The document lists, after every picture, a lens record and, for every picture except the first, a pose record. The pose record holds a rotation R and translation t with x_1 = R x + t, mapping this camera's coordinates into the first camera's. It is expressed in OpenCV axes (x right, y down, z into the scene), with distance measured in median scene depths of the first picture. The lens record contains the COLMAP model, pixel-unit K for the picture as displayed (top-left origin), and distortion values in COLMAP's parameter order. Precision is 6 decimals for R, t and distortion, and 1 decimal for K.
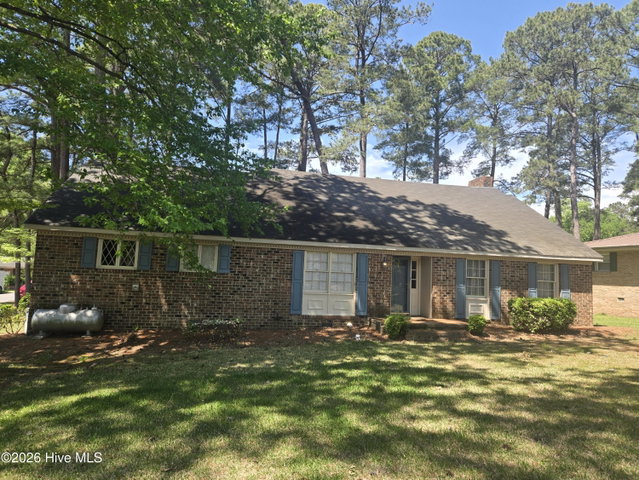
lens RADIAL K [[413.0, 0, 319.5], [0, 413.0, 240.0], [0, 0, 1]] dist [0.036880, -0.001368]
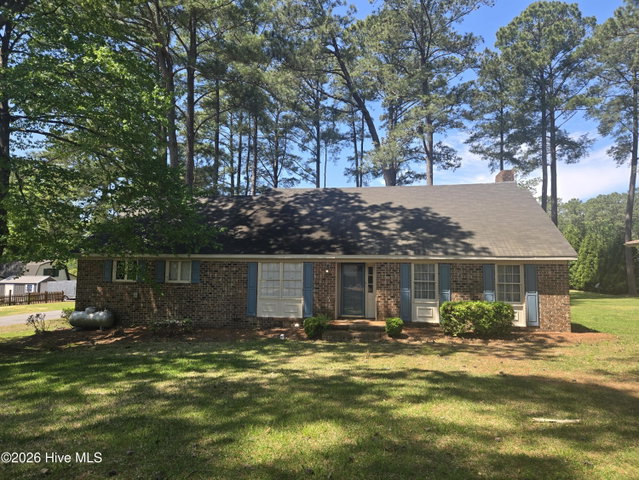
lens RADIAL K [[413.0, 0, 319.5], [0, 413.0, 240.0], [0, 0, 1]] dist [0.036880, -0.001368]
pose [[0.926983, -0.058952, -0.370443, 0.563395], [0.056892, 0.998244, -0.016497, -0.008205], [0.370765, -0.005783, 0.928709, -0.032489]]
